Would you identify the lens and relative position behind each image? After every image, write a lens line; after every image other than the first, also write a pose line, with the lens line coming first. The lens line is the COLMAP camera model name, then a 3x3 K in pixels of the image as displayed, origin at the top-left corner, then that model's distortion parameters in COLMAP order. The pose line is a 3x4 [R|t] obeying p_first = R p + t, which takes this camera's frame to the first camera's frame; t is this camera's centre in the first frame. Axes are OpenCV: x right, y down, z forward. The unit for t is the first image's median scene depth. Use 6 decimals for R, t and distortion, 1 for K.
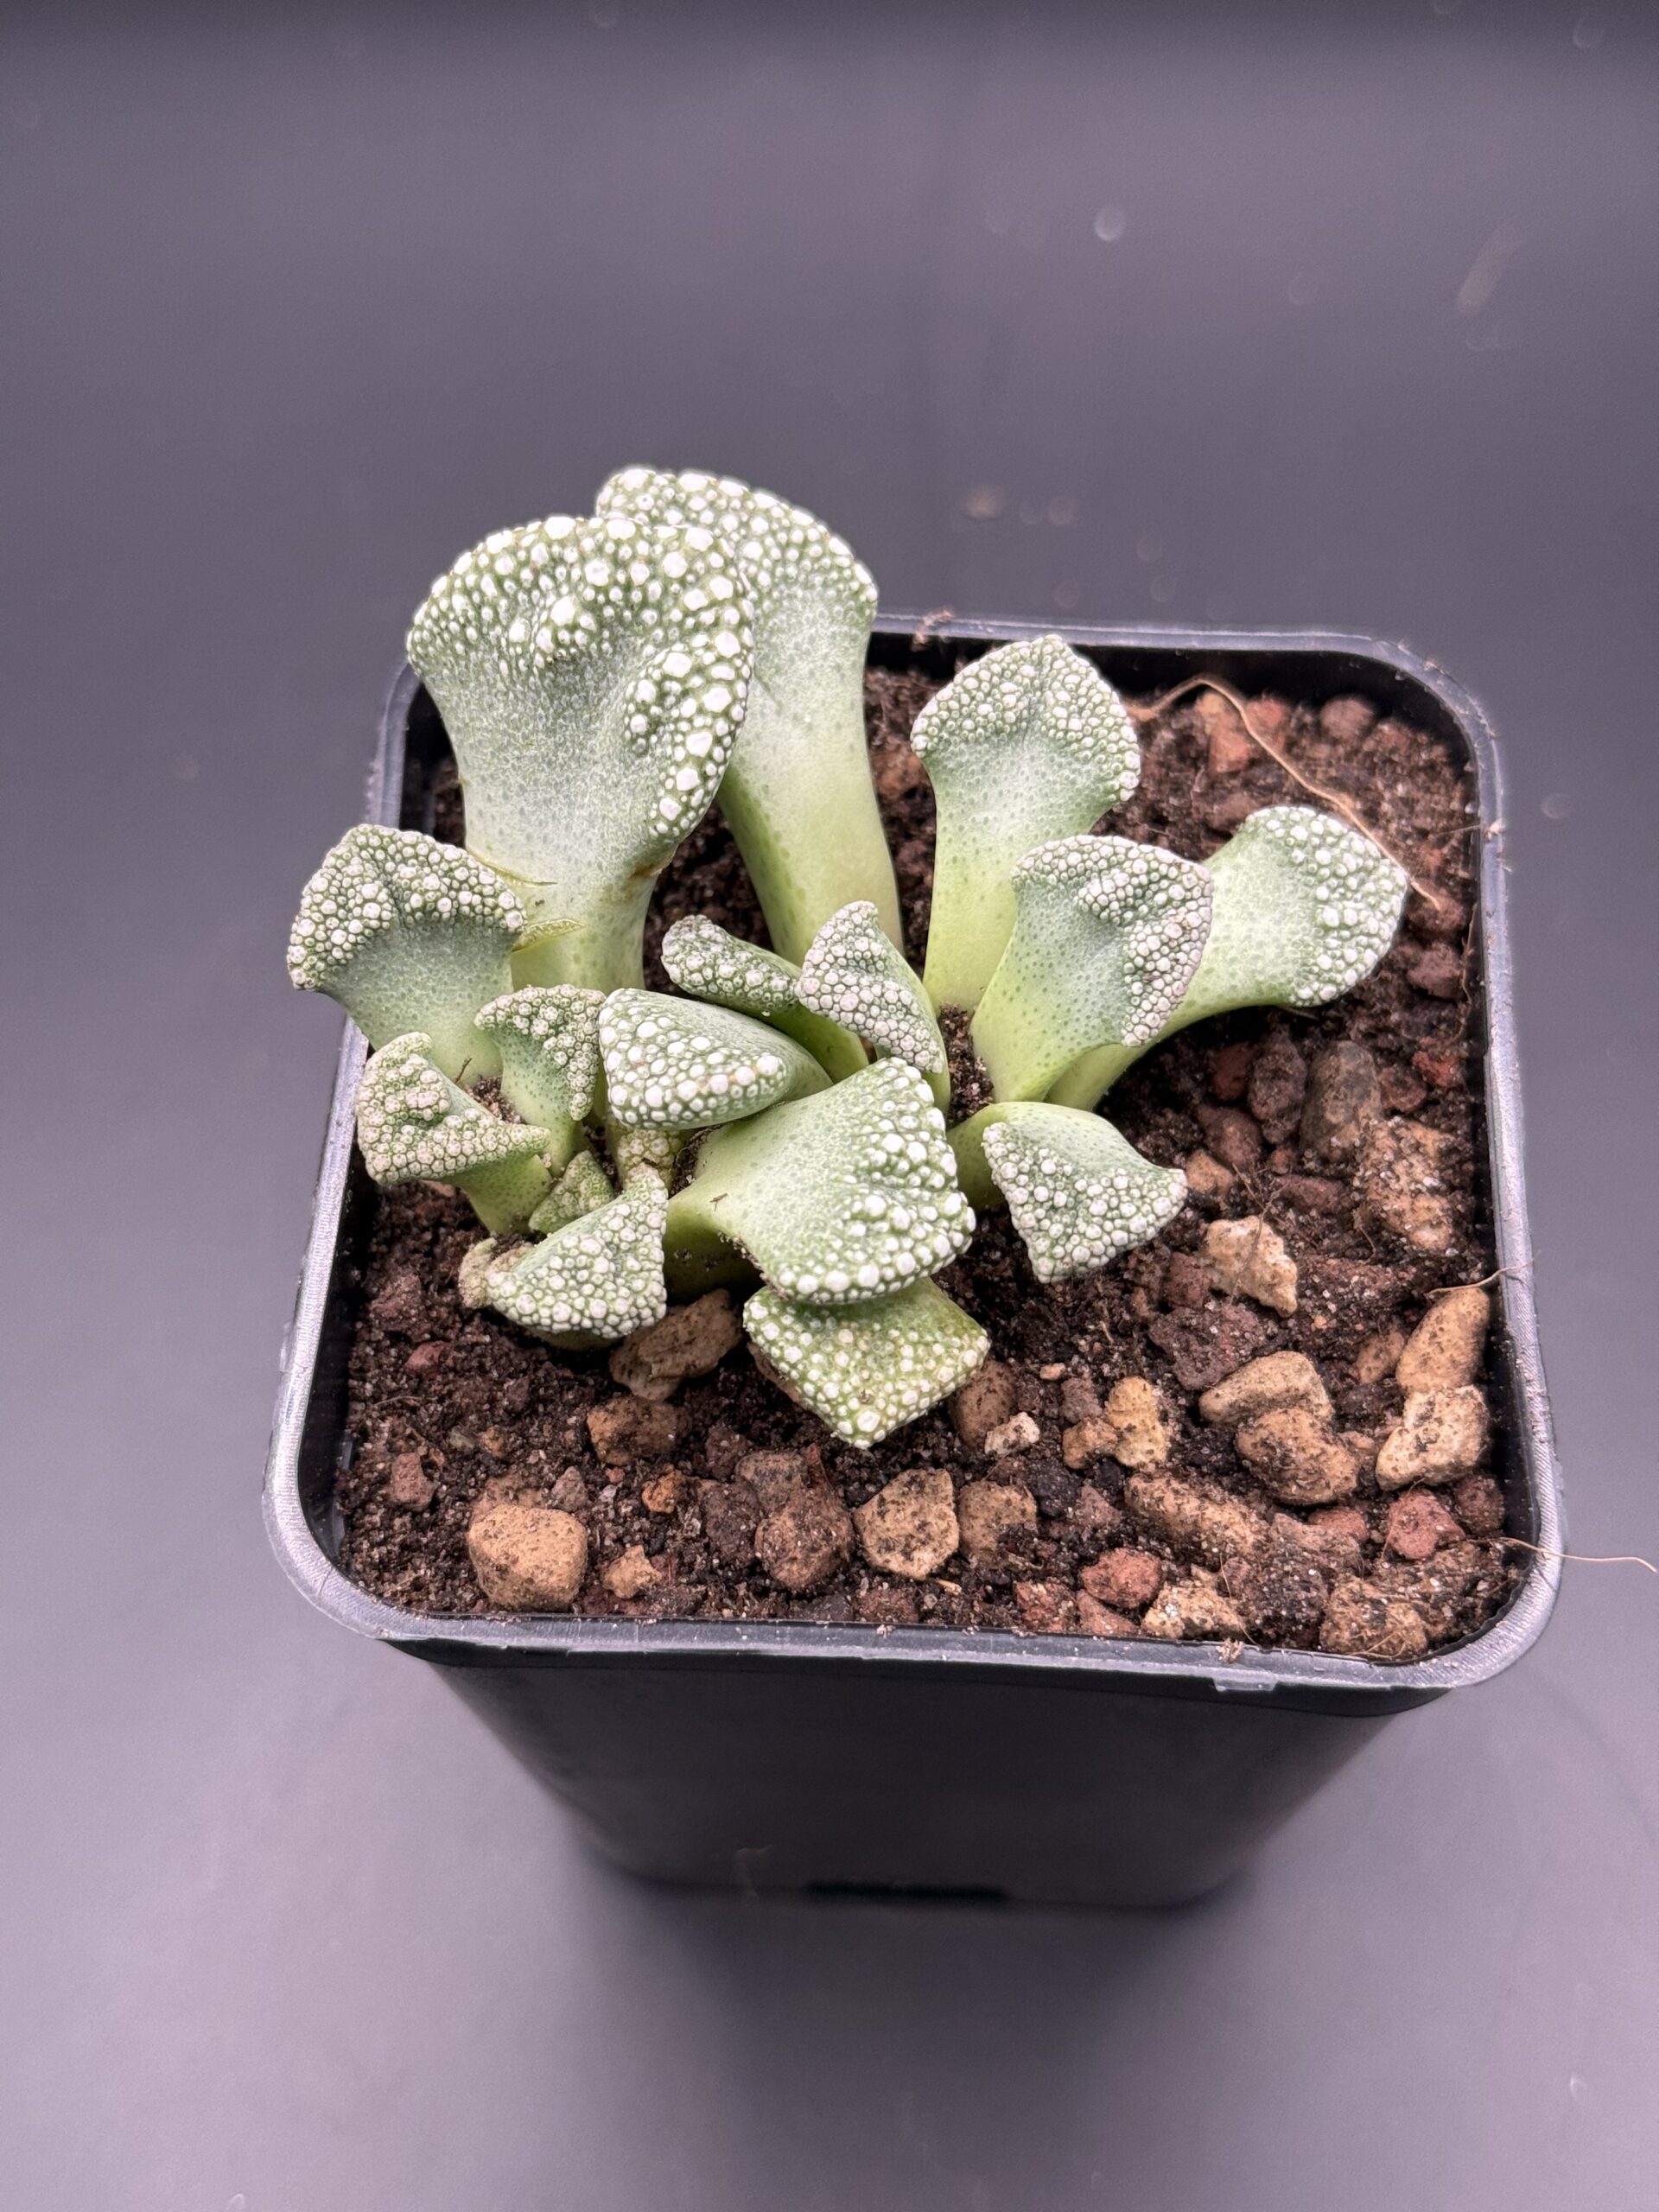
lens RADIAL K [[3207.9, 0, 829.5], [0, 3207.9, 1106.0], [0, 0, 1]] dist [0.076365, 0.074763]
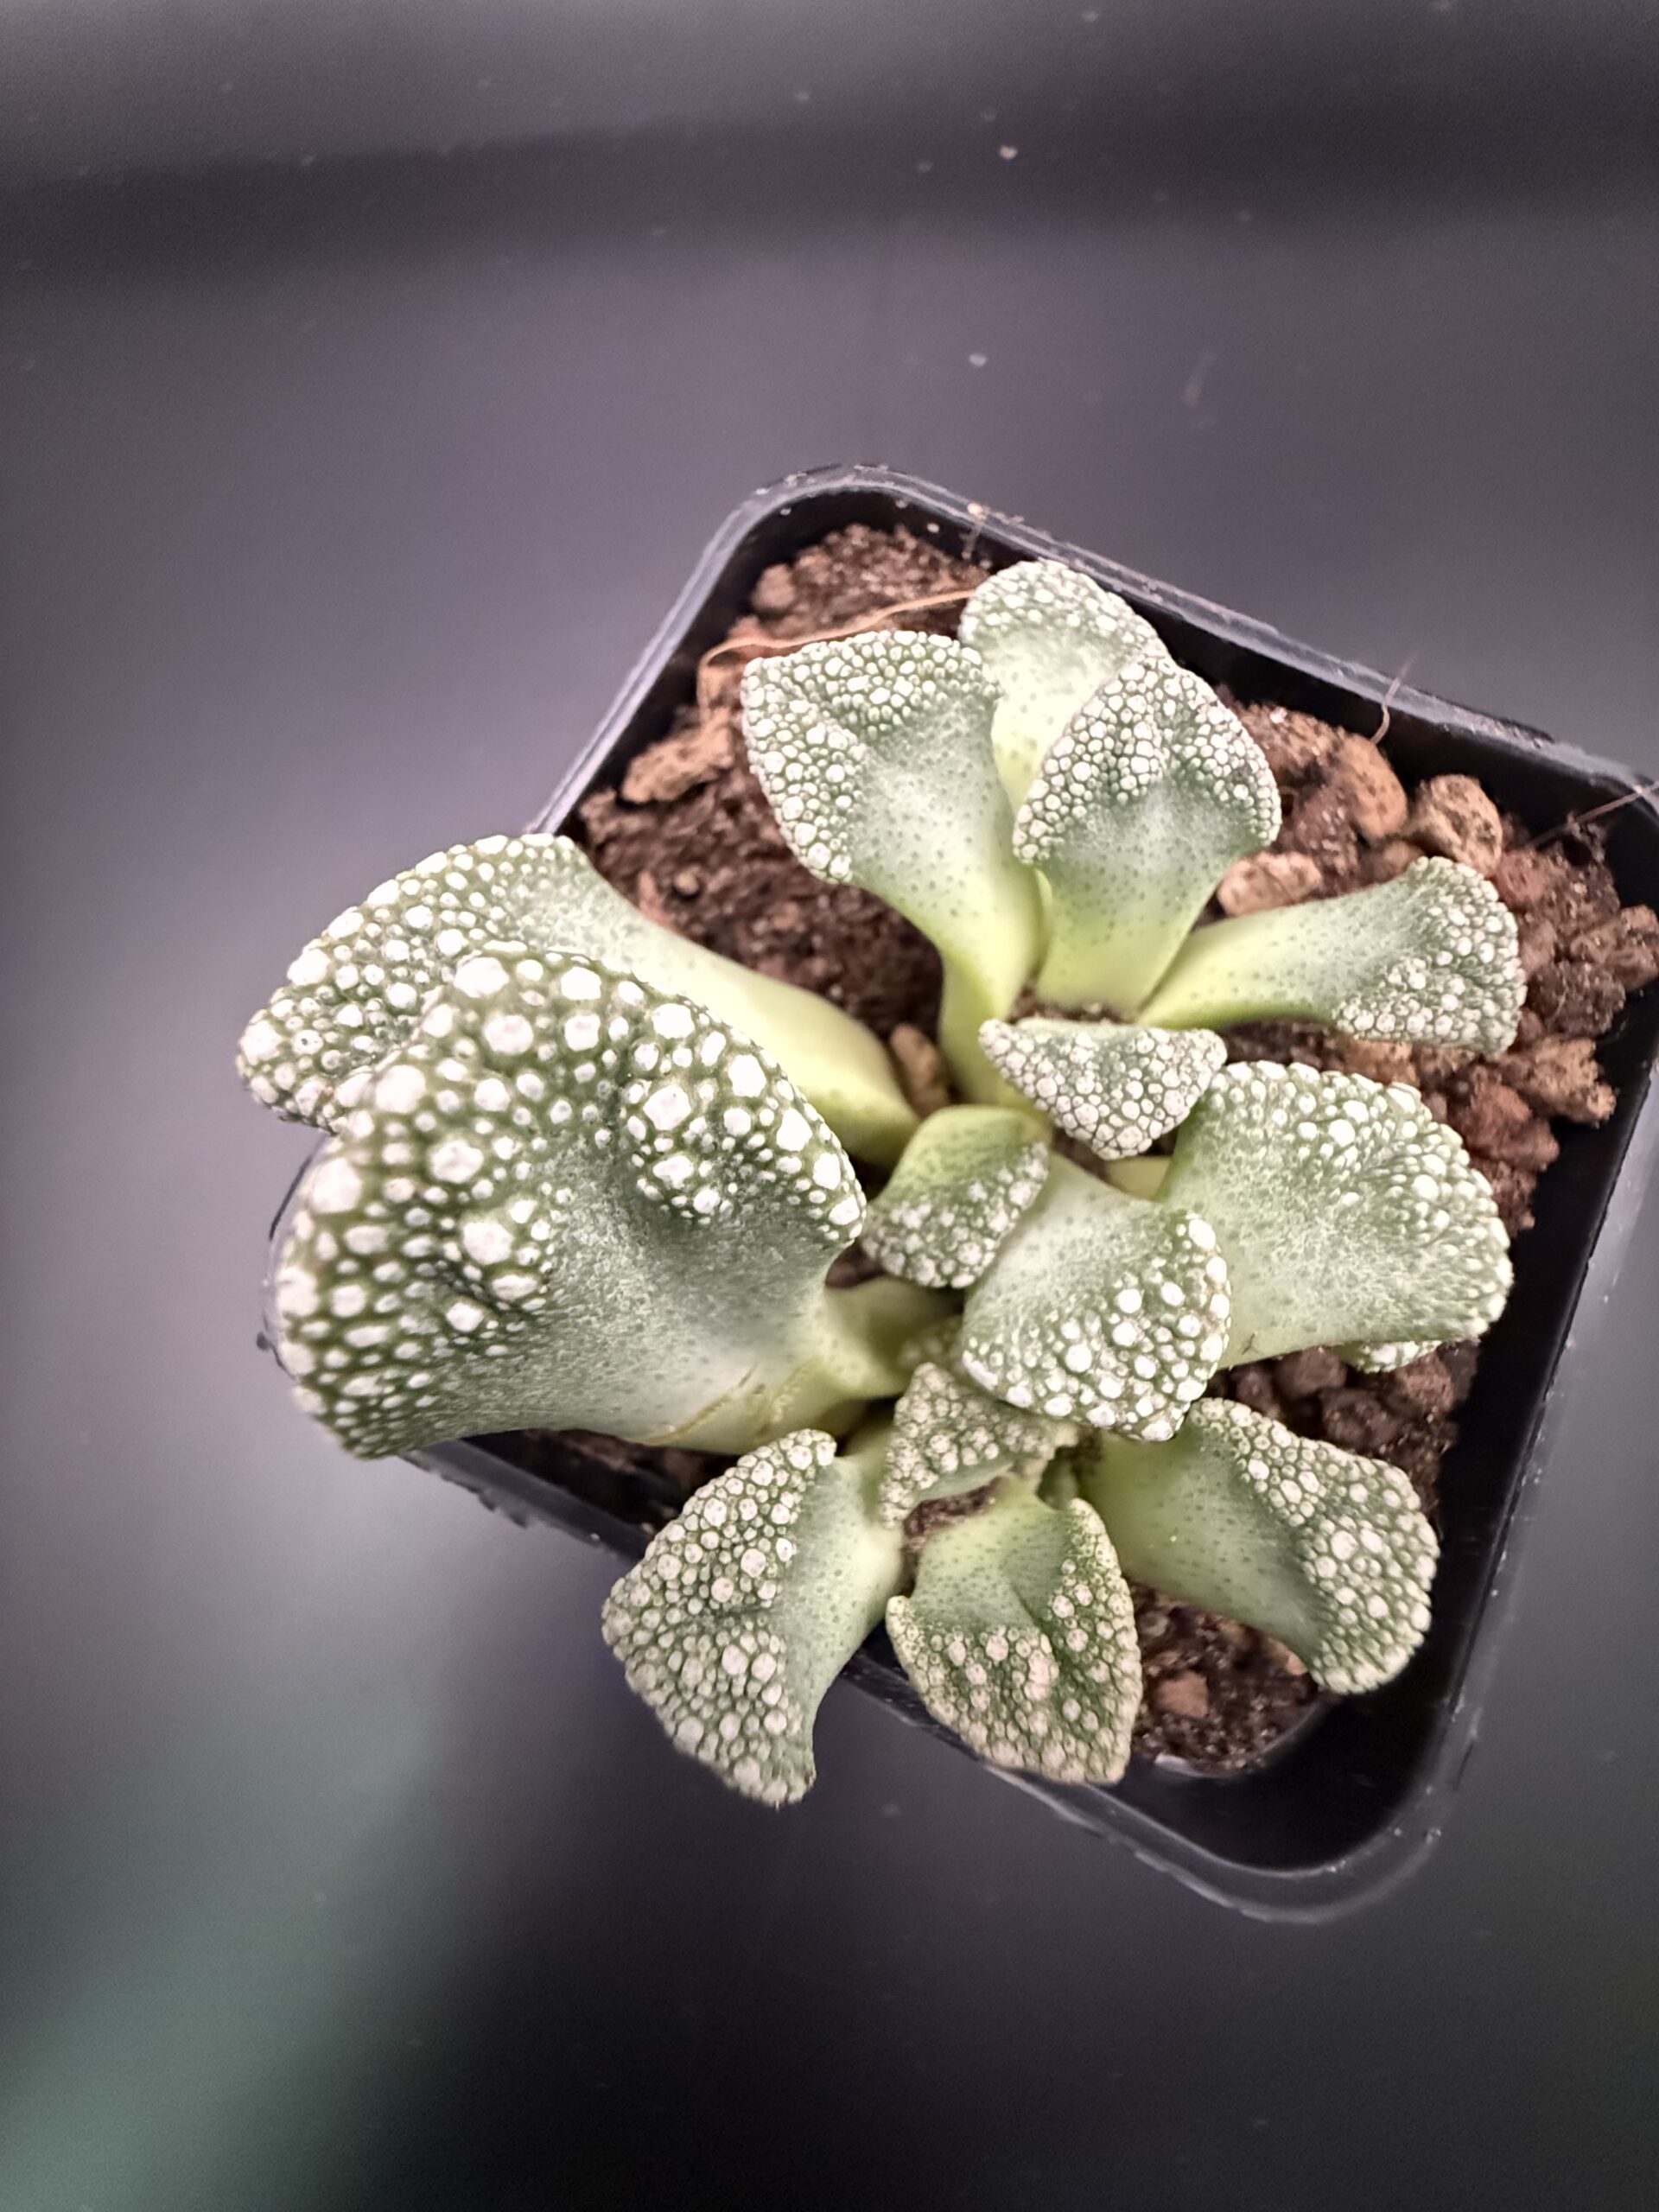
lens RADIAL K [[937.5, 0, 827.2], [0, 937.5, 1116.2], [0, 0, 1]] dist [-0.000860, -0.000045]
pose [[0.388113, -0.896938, 0.211828, -0.073796], [0.797517, 0.442053, 0.410556, -0.182257], [-0.461882, 0.009594, 0.886889, 0.808825]]
